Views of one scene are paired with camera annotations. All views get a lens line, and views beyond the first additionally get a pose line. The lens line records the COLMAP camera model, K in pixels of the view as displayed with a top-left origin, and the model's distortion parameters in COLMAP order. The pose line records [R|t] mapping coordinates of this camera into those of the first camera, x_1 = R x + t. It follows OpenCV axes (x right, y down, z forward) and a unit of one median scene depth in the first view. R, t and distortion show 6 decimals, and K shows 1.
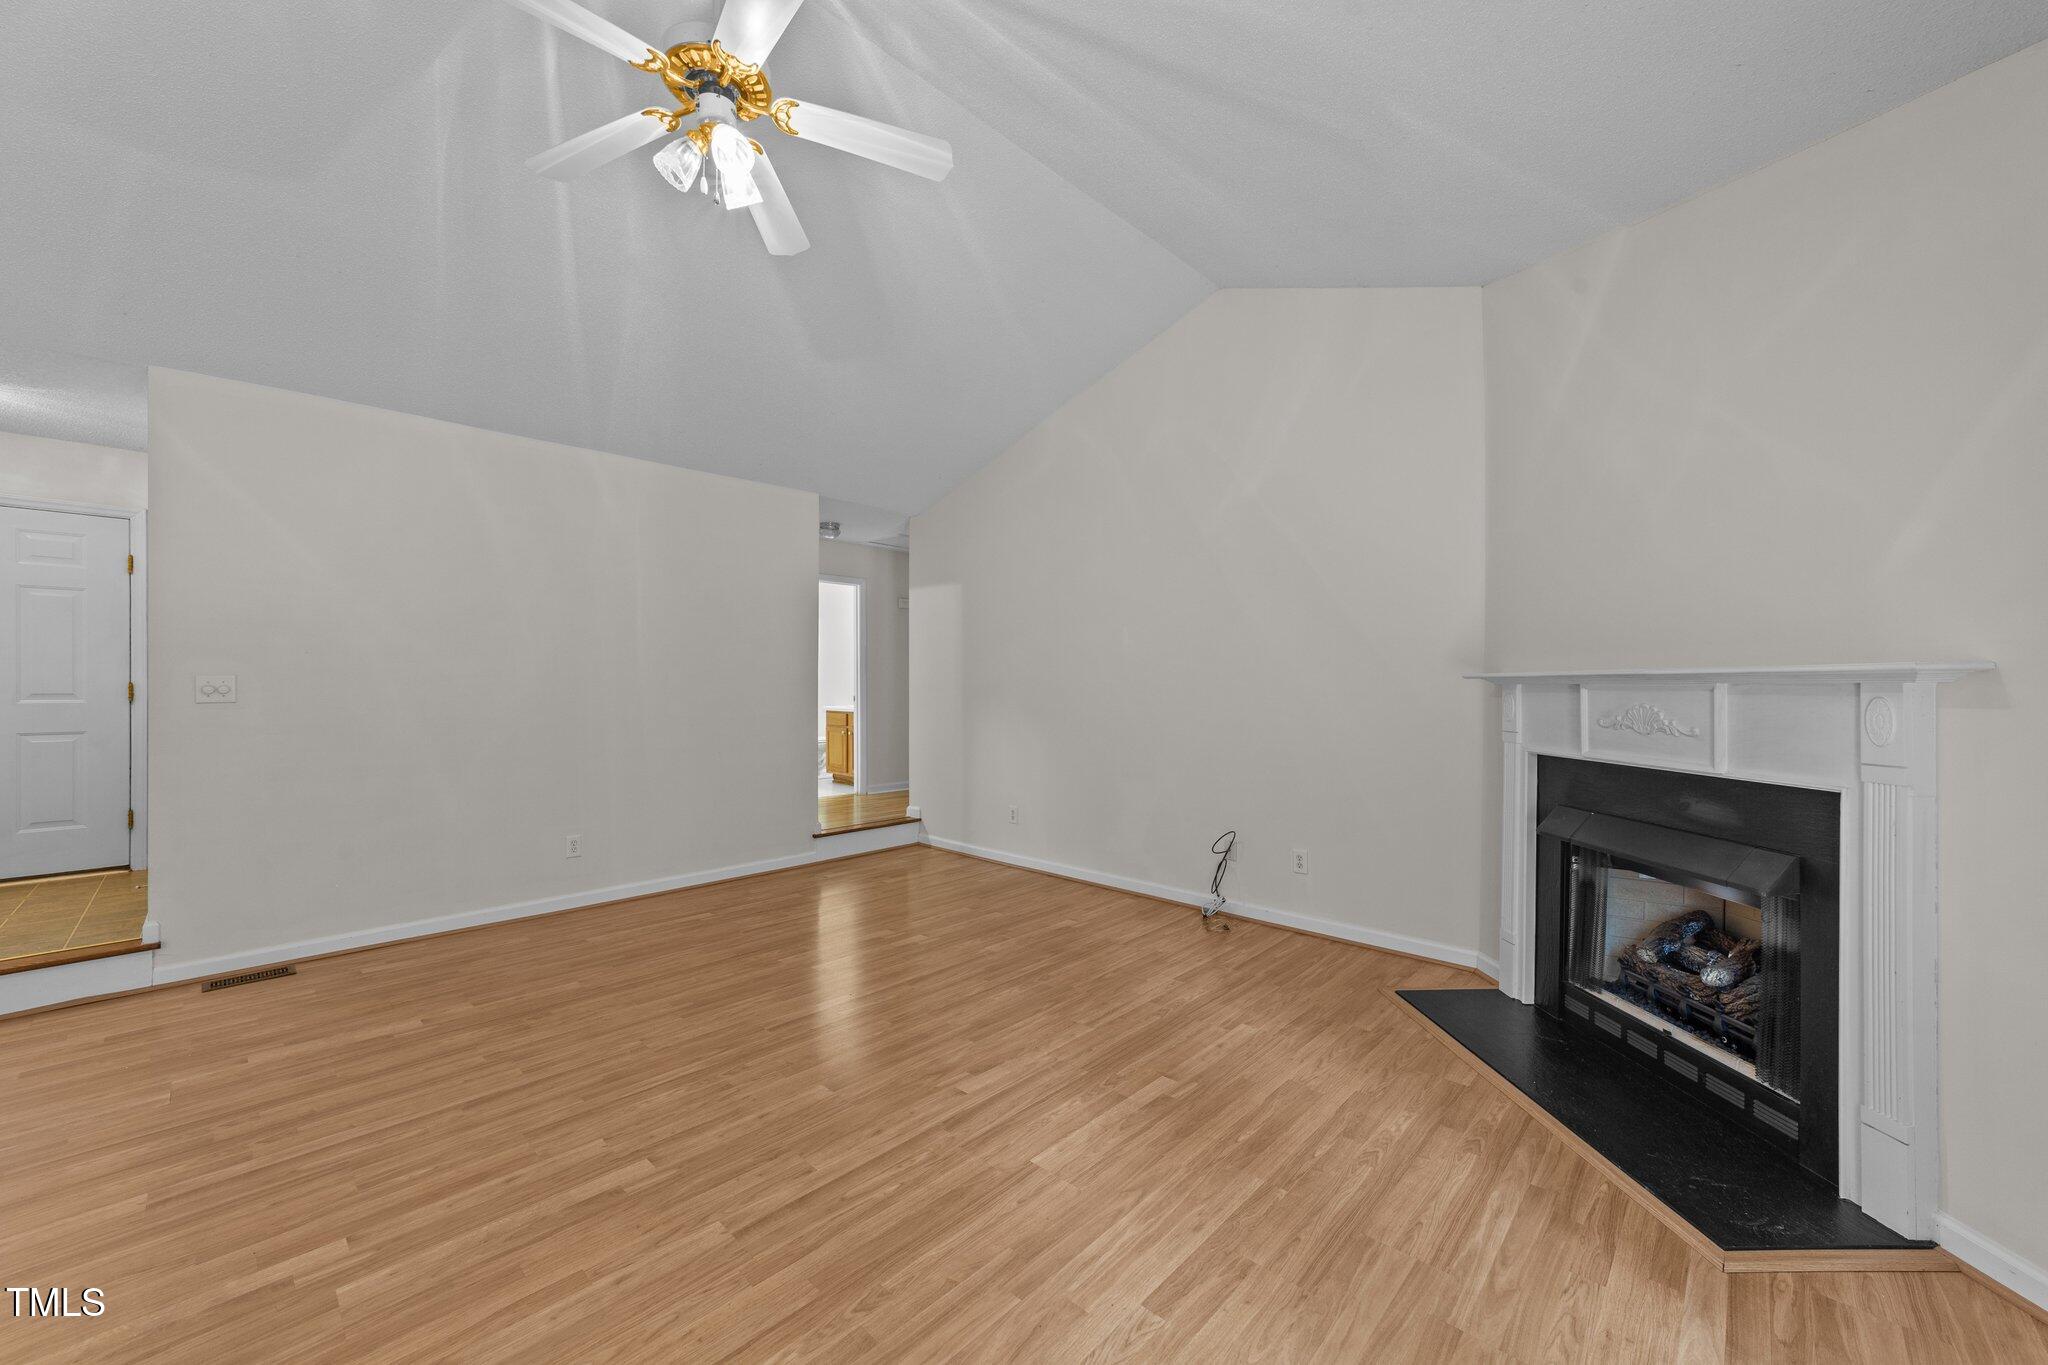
lens RADIAL K [[784.0, 0, 1026.1], [0, 784.0, 682.6], [0, 0, 1]] dist [-0.016535, 0.006603]
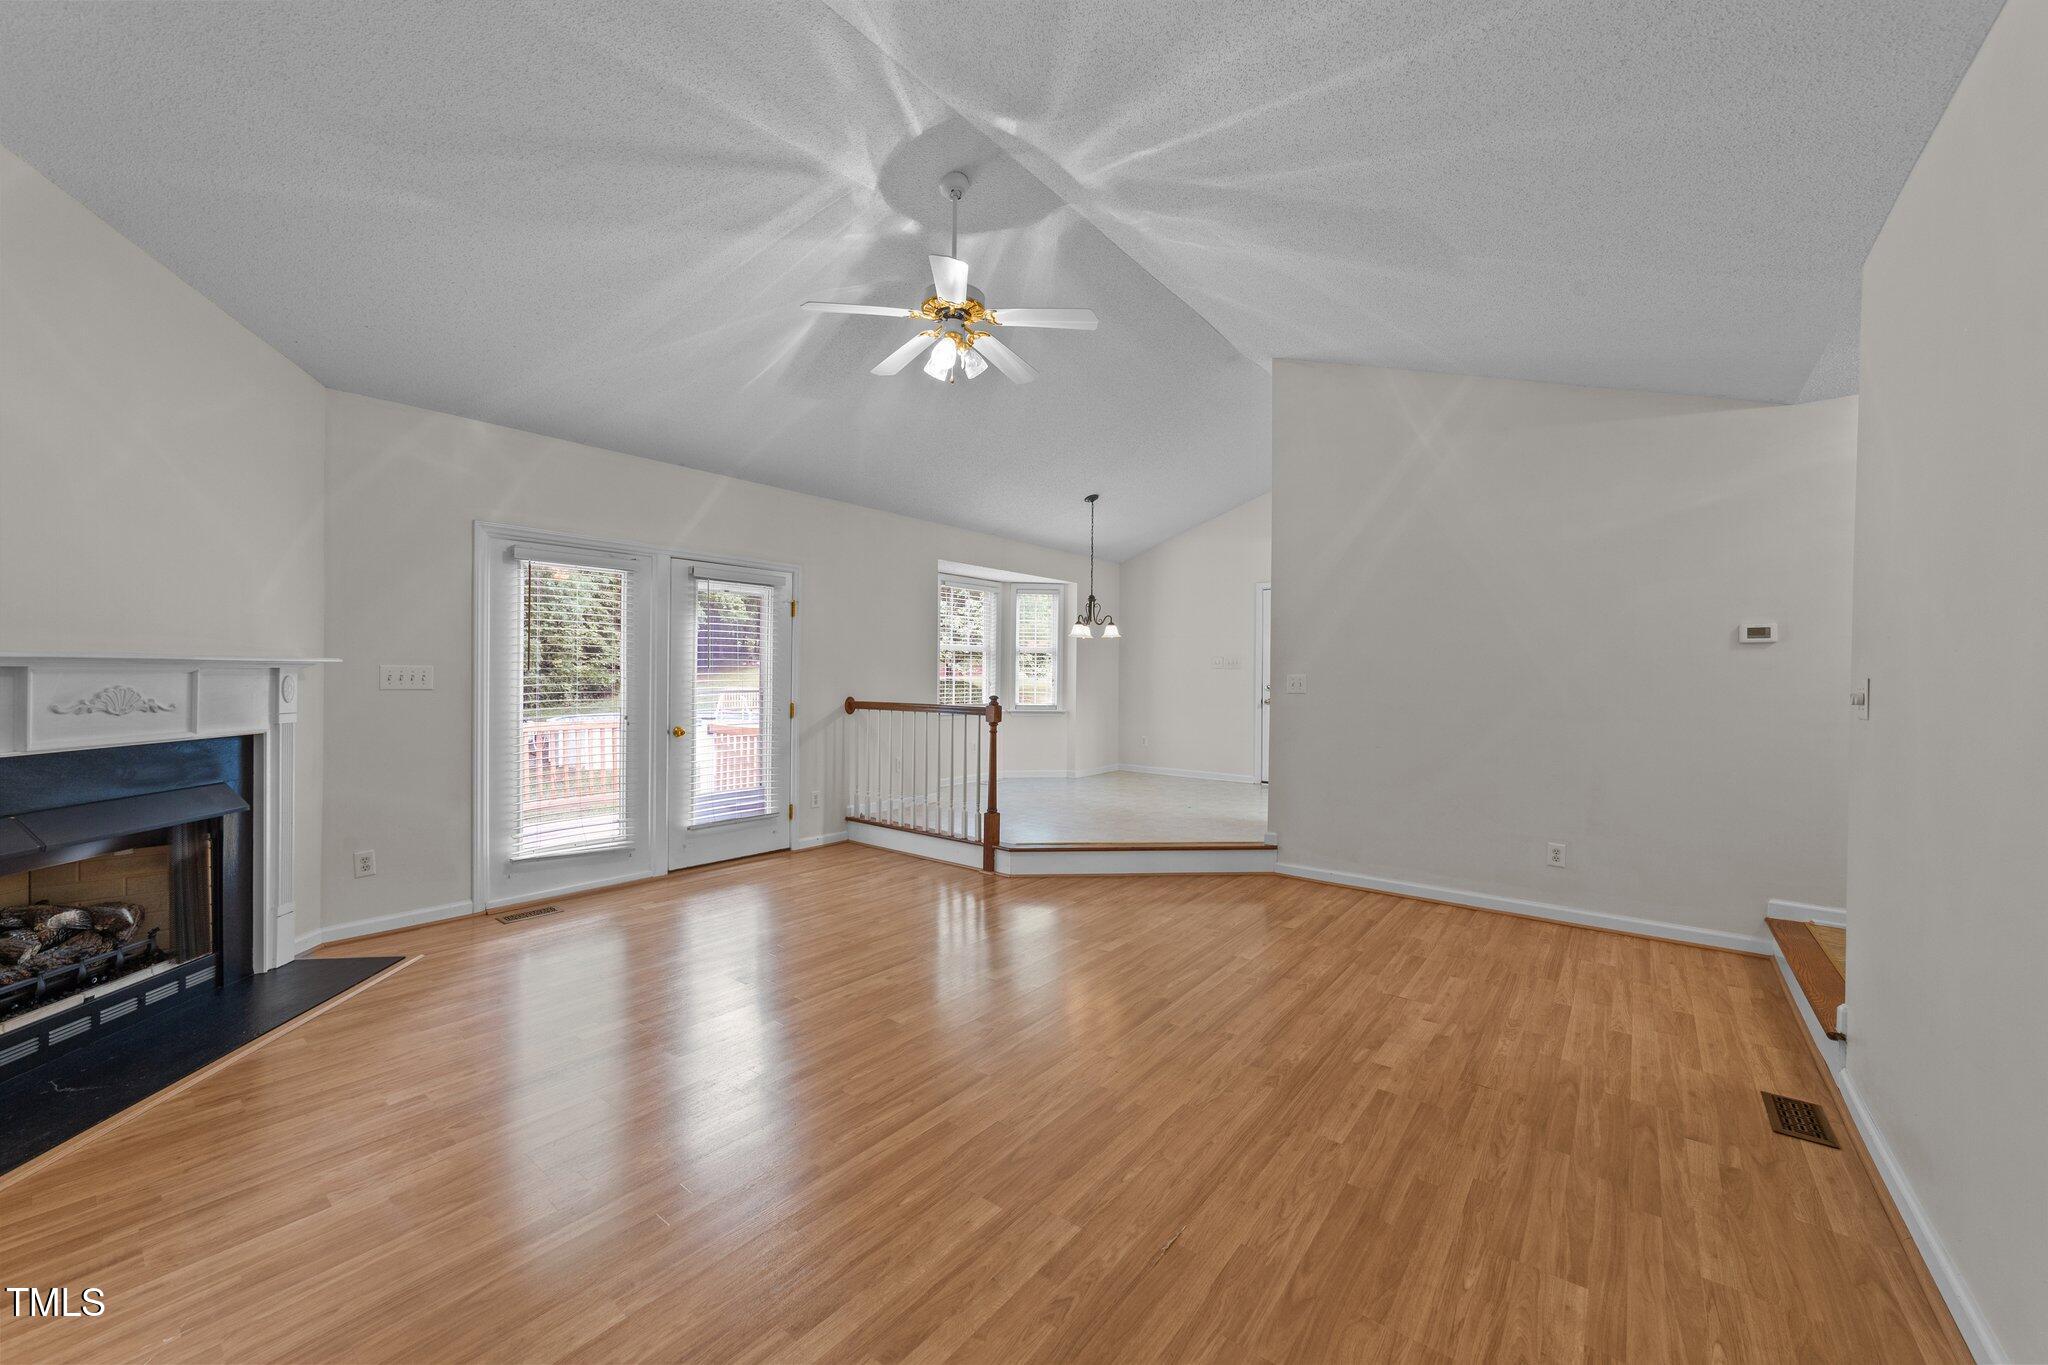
lens RADIAL K [[784.0, 0, 1033.6], [0, 784.0, 677.5], [0, 0, 1]] dist [-0.016535, 0.006603]
pose [[-0.995250, -0.013610, -0.096393, -0.311507], [-0.013701, 0.999906, 0.000277, -0.001769], [0.096380, 0.001596, -0.995343, 1.992544]]
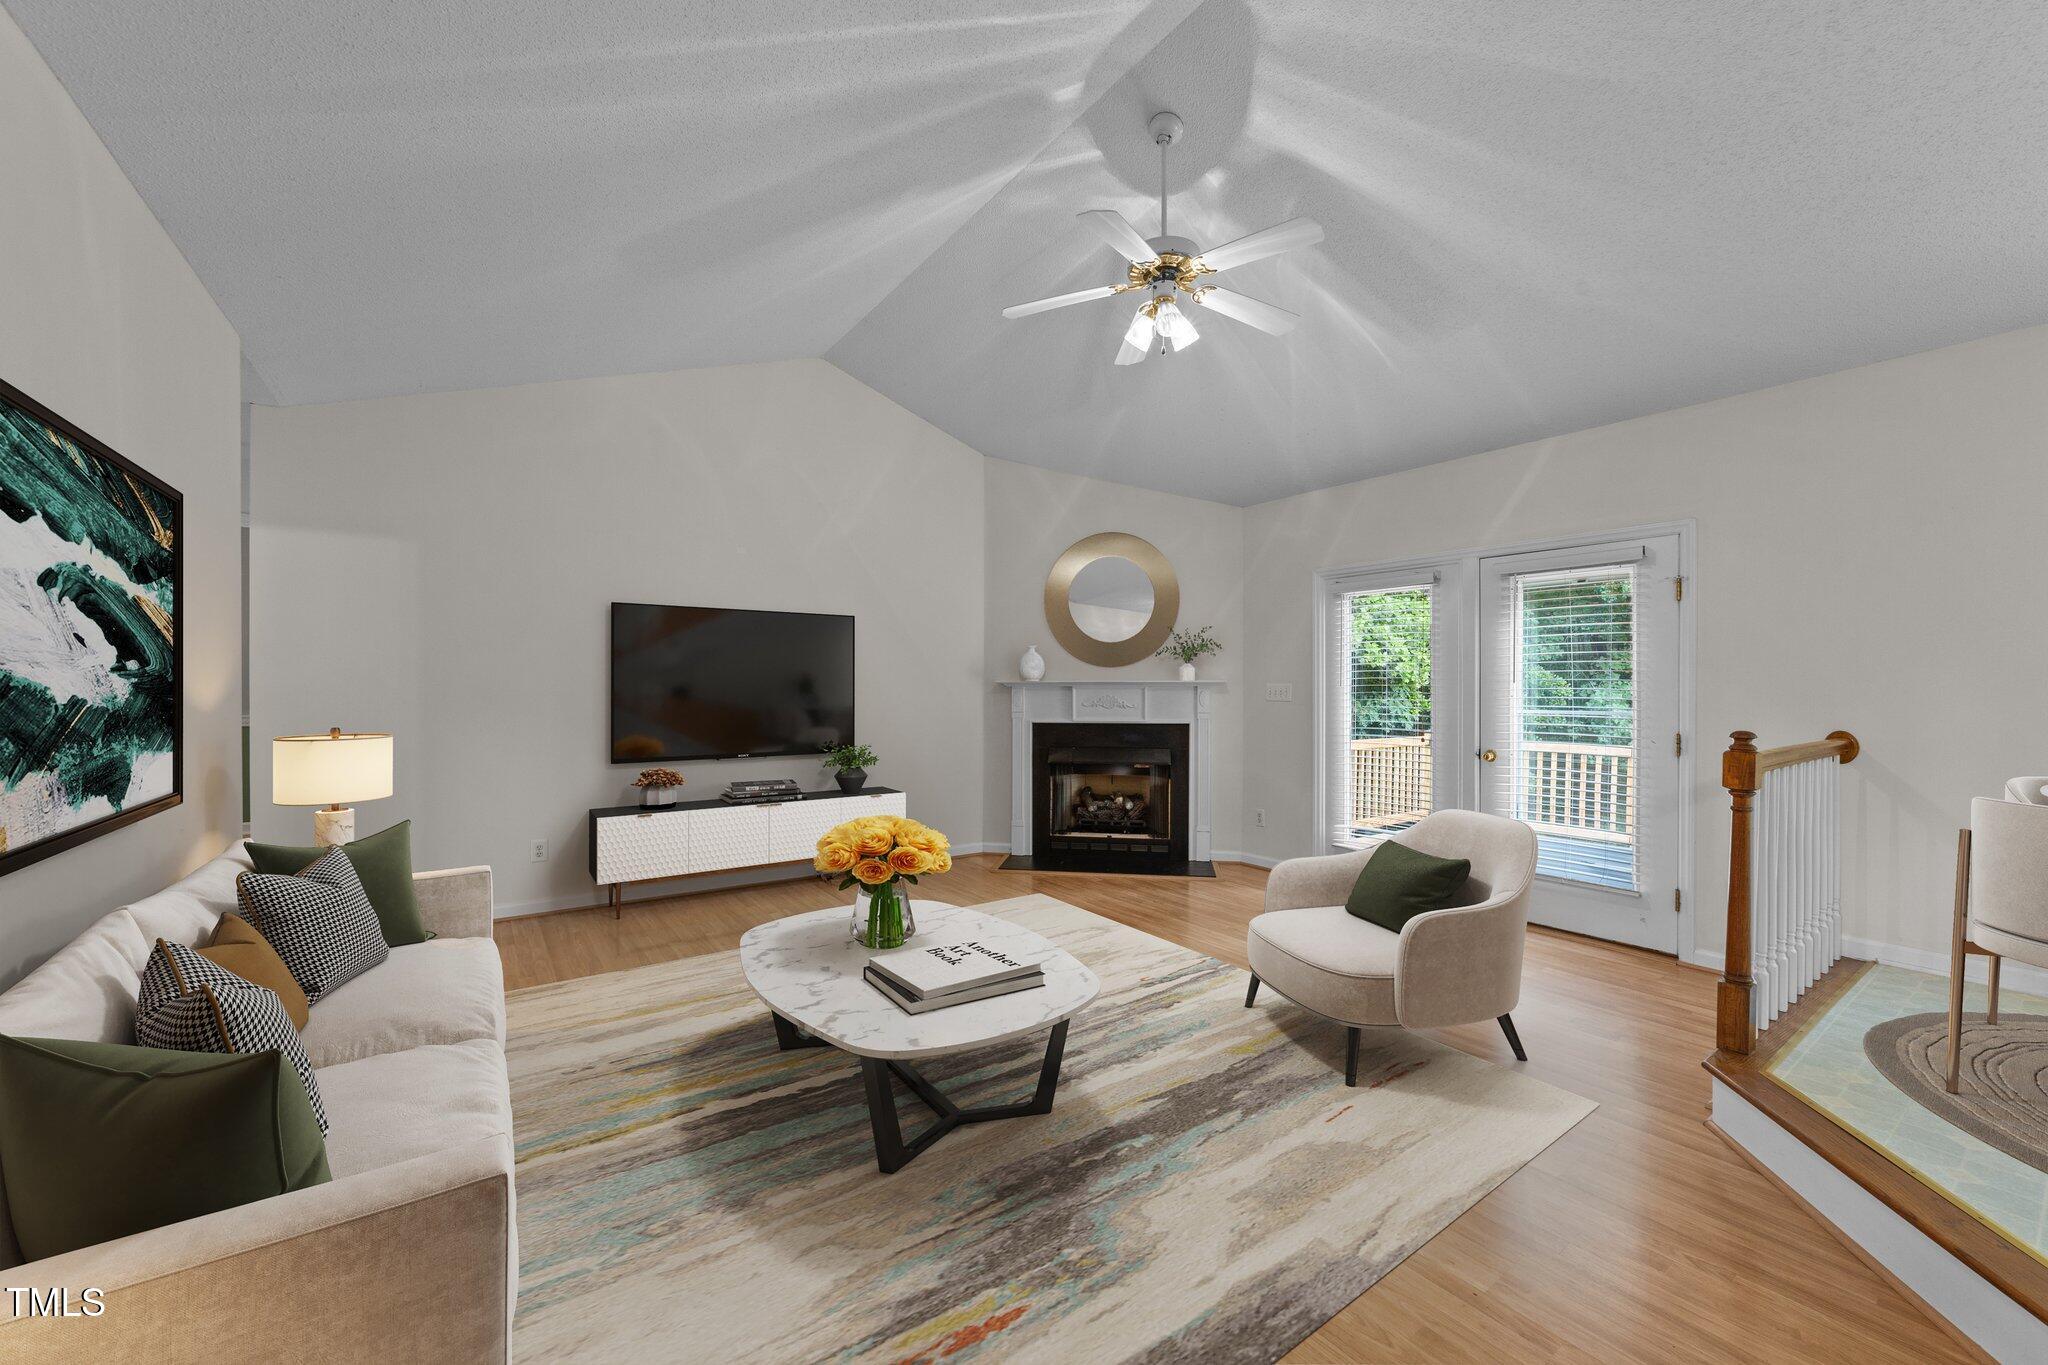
lens RADIAL K [[784.0, 0, 1027.9], [0, 784.0, 686.7], [0, 0, 1]] dist [-0.016535, 0.006603]
pose [[0.191561, -0.003121, 0.981476, -1.395700], [-0.004033, 0.999984, 0.003967, -0.005798], [-0.981472, -0.004718, 0.191546, 0.729189]]
